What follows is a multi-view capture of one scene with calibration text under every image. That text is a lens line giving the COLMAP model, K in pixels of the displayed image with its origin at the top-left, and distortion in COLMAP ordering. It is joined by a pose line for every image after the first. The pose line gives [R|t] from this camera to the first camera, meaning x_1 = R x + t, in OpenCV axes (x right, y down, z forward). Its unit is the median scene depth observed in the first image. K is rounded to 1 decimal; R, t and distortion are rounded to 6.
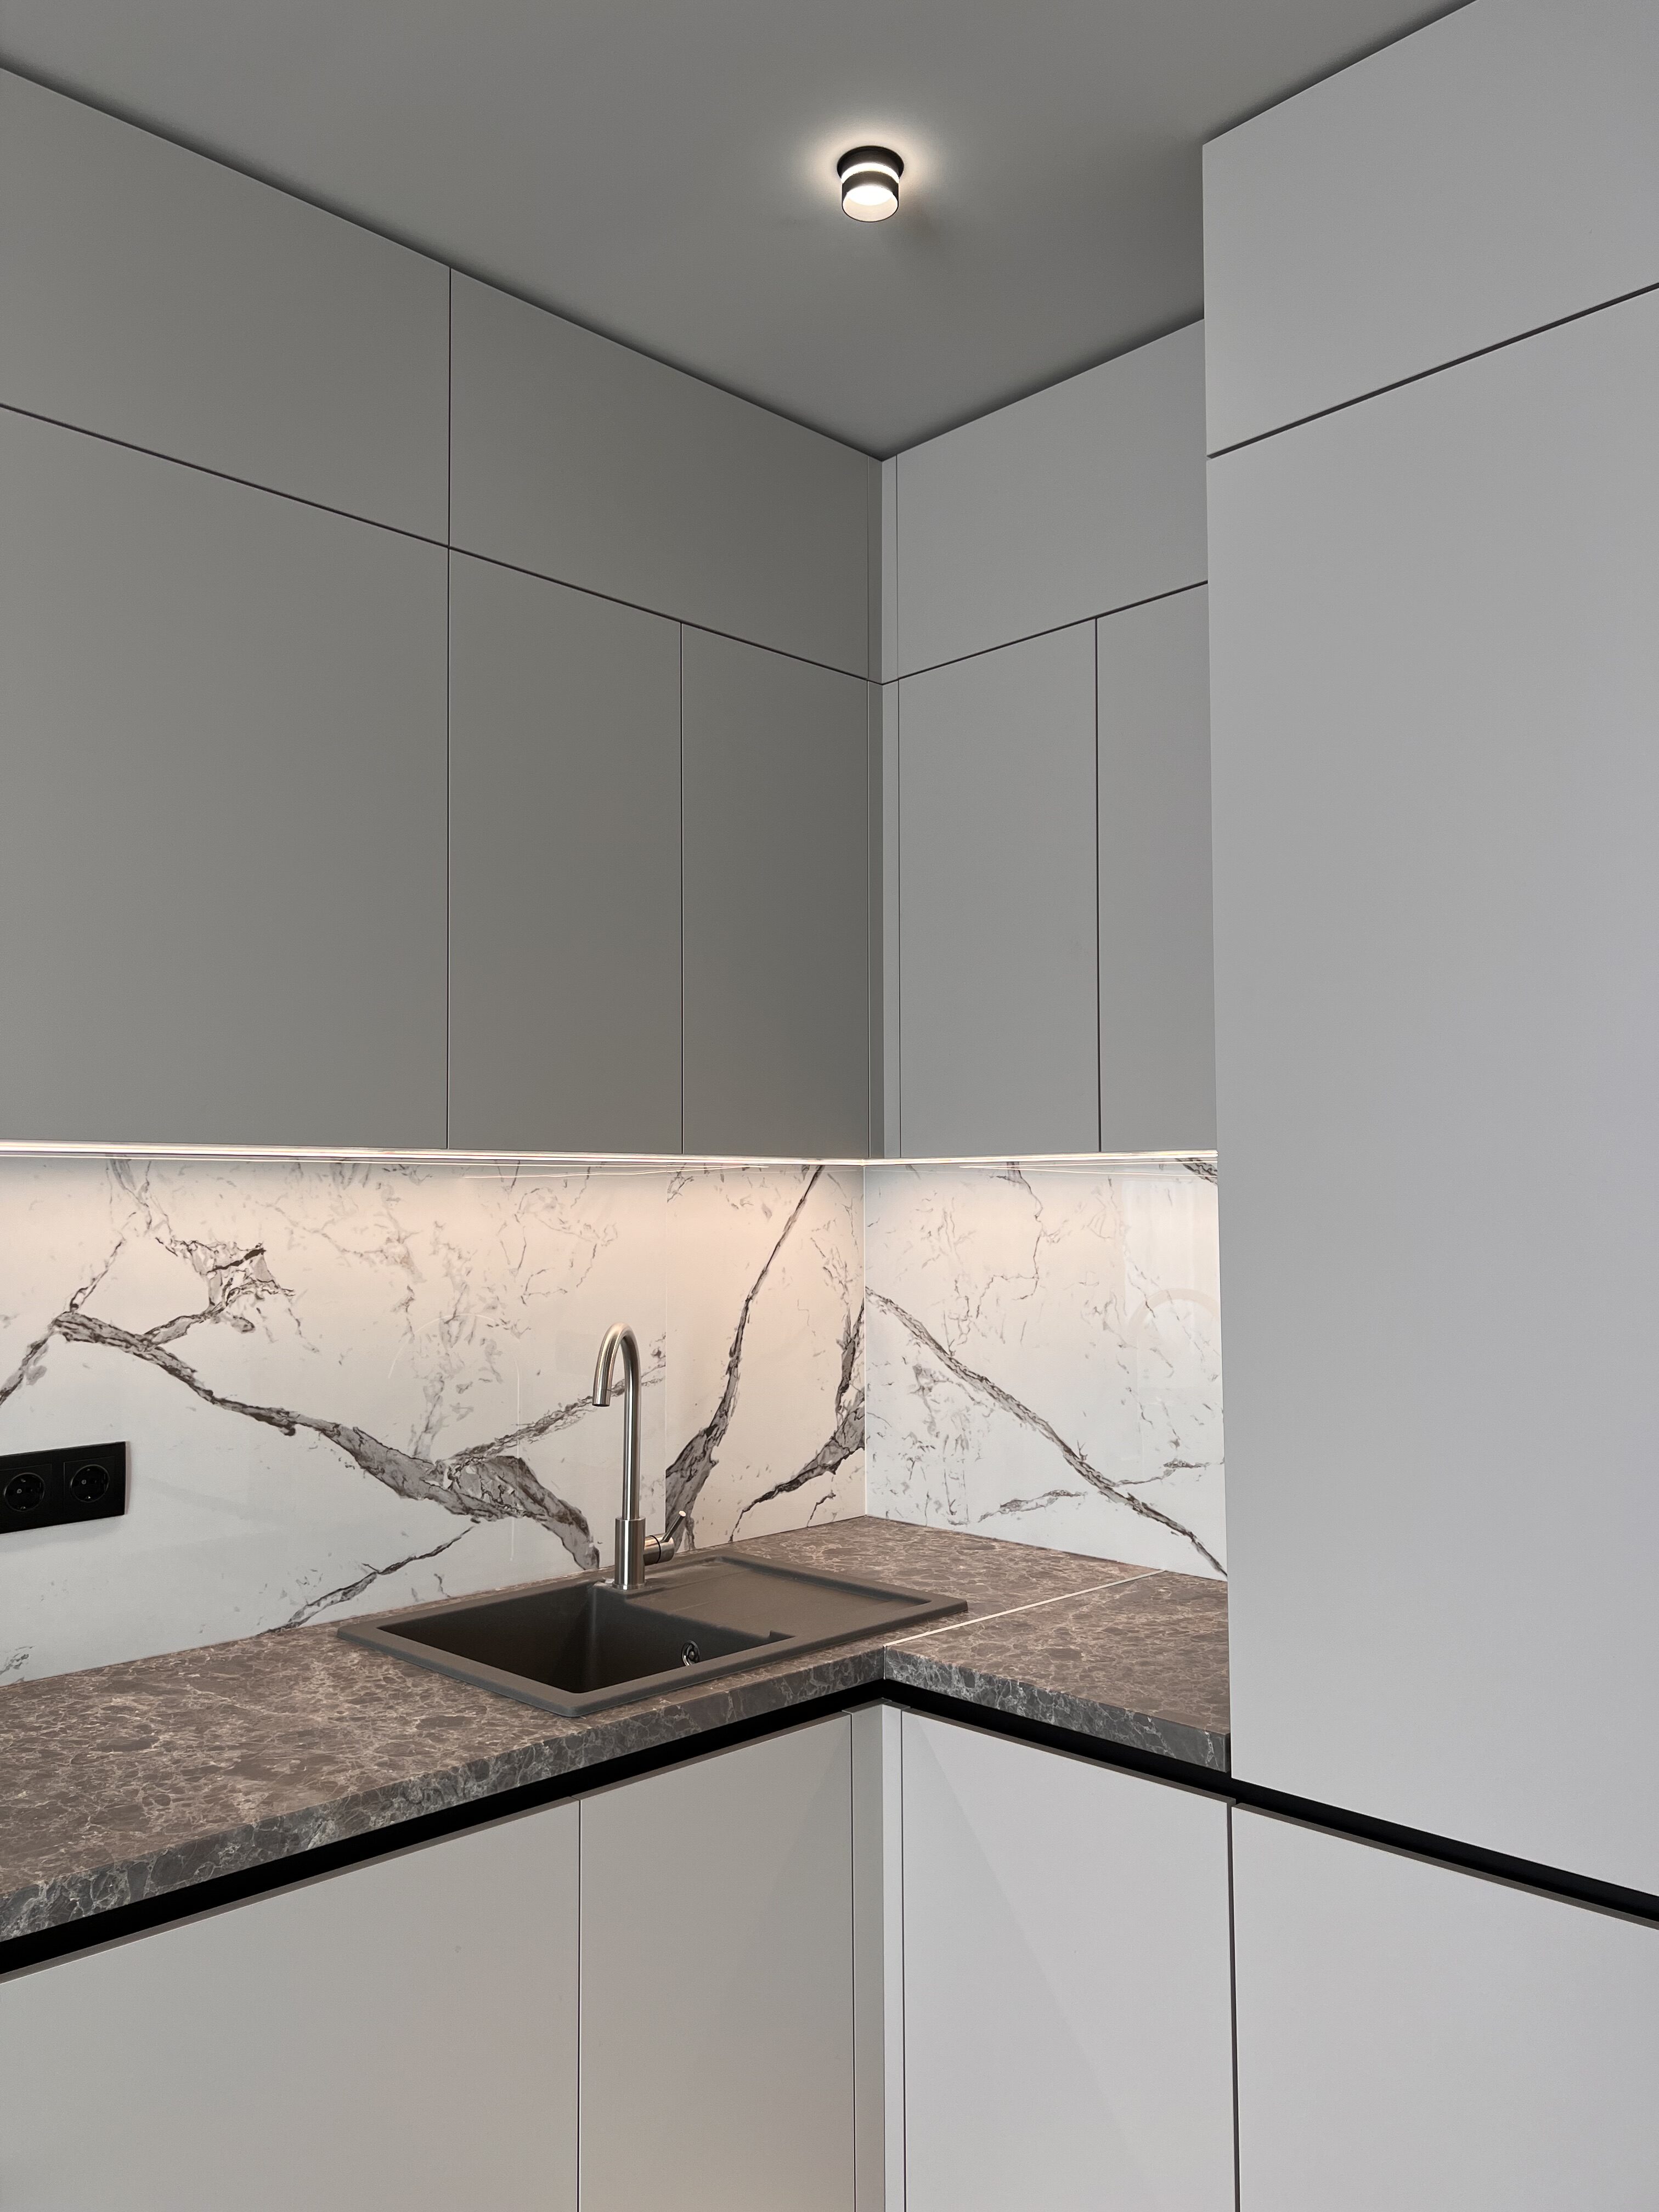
lens RADIAL K [[1663.7, 0, 827.1], [0, 1663.7, 1118.9], [0, 0, 1]] dist [0.054620, -0.065887]
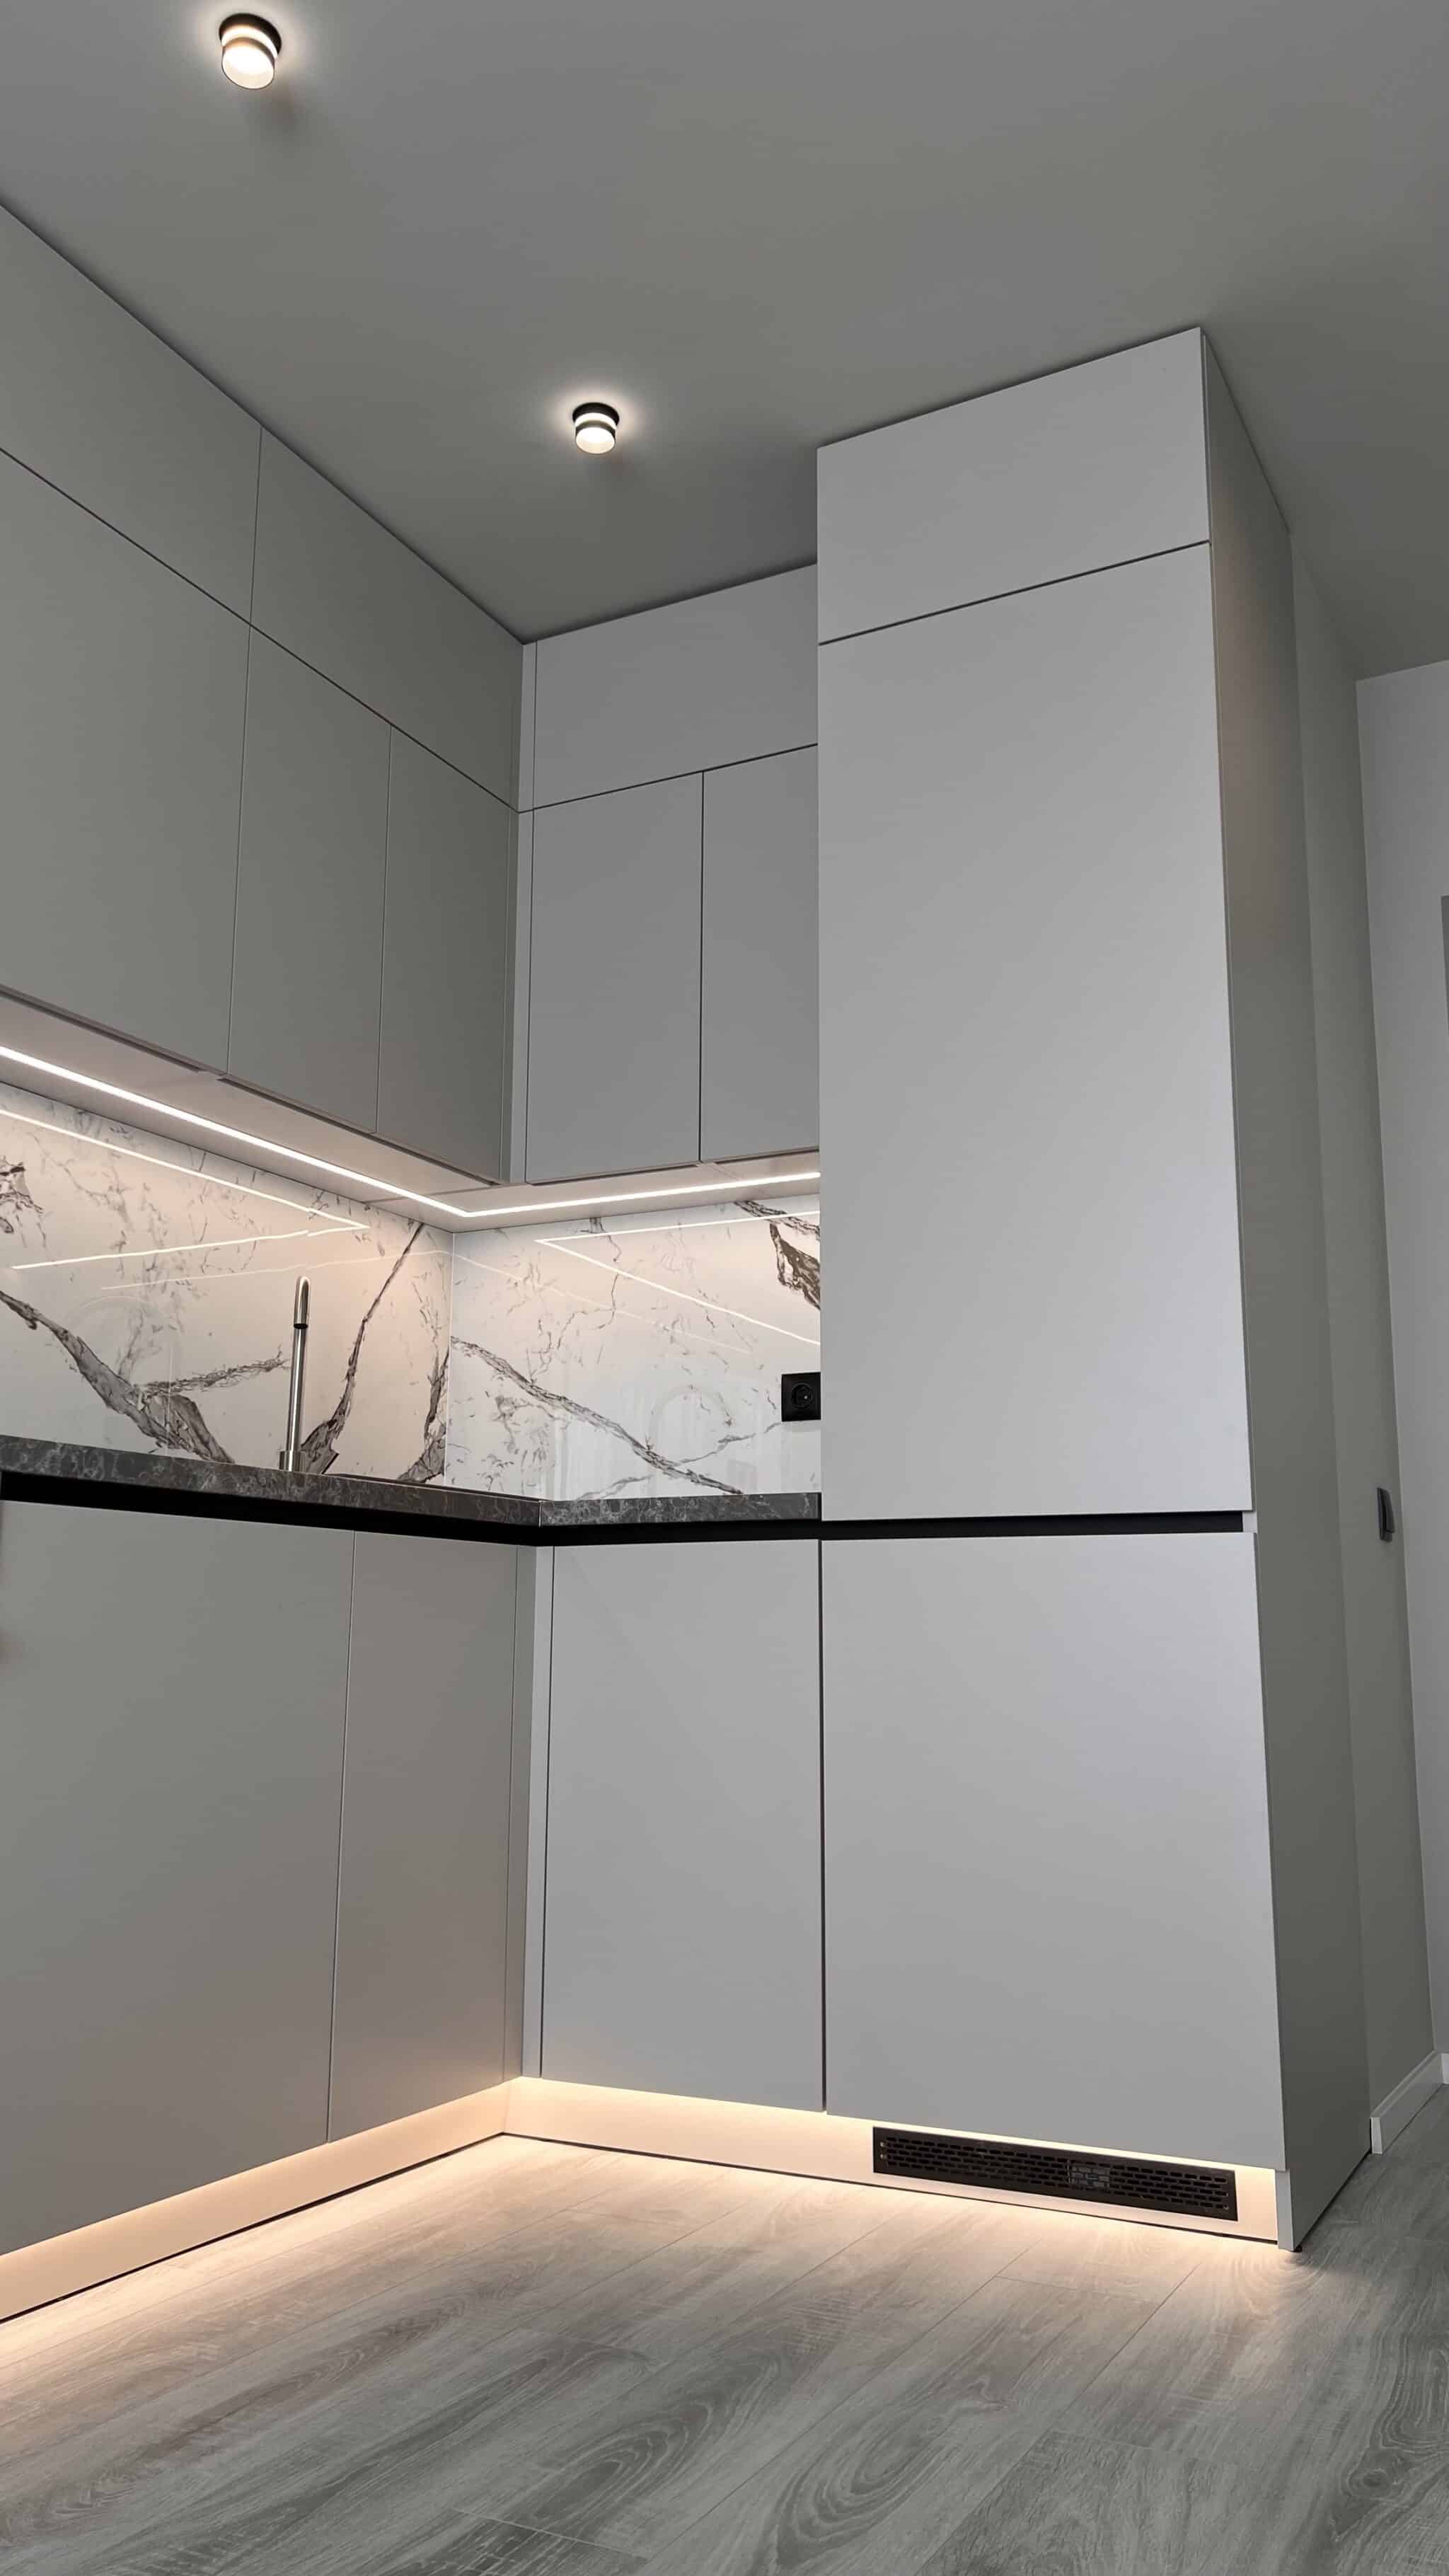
lens RADIAL K [[1930.5, 0, 719.0], [0, 1930.5, 1293.4], [0, 0, 1]] dist [0.060099, -0.072165]
pose [[0.950929, 0.068453, 0.301742, -0.273767], [-0.027600, 0.990098, -0.137635, 0.334589], [-0.308176, 0.122553, 0.943403, -0.424962]]
